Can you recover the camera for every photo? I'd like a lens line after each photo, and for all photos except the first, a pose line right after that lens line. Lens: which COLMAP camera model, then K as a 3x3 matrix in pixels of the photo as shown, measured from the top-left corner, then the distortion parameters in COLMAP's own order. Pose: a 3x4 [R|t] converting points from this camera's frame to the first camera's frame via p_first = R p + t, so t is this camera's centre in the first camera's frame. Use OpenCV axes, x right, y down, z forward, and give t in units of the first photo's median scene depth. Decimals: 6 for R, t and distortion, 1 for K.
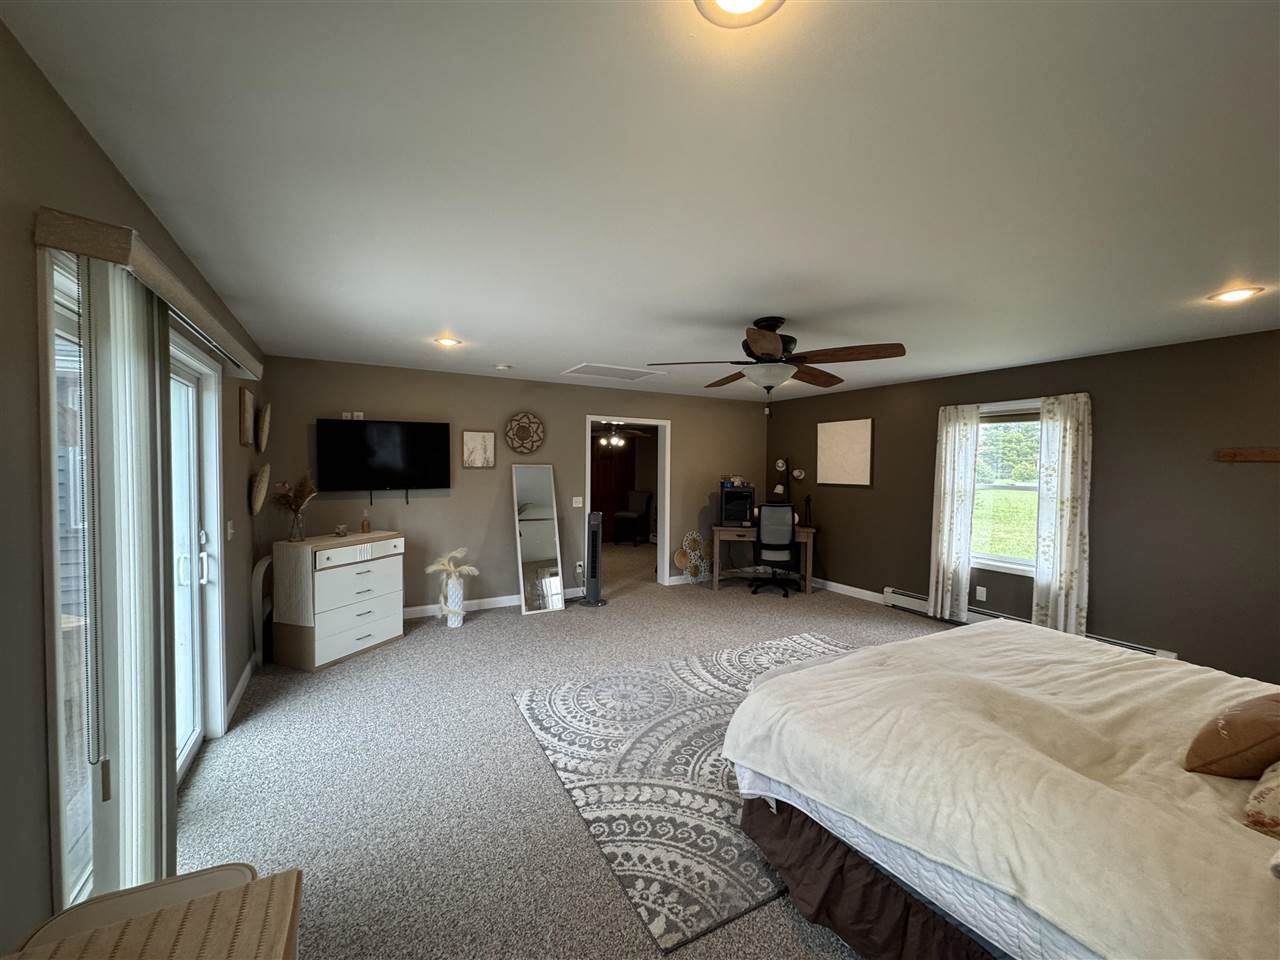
lens RADIAL K [[508.3, 0, 640.0], [0, 508.3, 480.0], [0, 0, 1]] dist [0.004767, 0.000025]
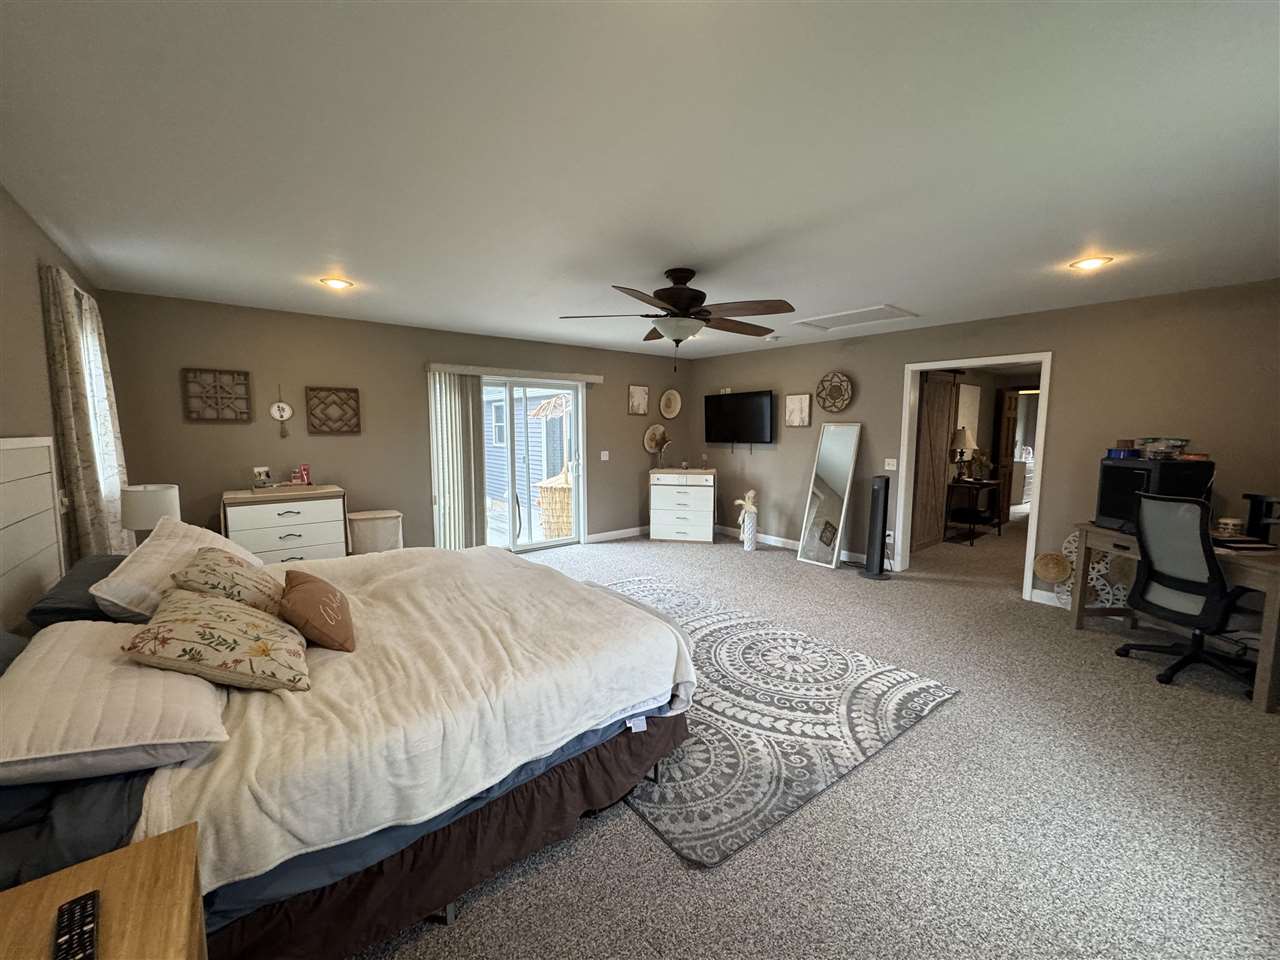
lens RADIAL K [[508.3, 0, 640.0], [0, 508.3, 480.0], [0, 0, 1]] dist [0.004767, 0.000025]
pose [[0.164752, 0.092585, -0.981980, 0.878934], [-0.031127, 0.995577, 0.088645, 0.005896], [0.985844, 0.015961, 0.166905, 0.532917]]
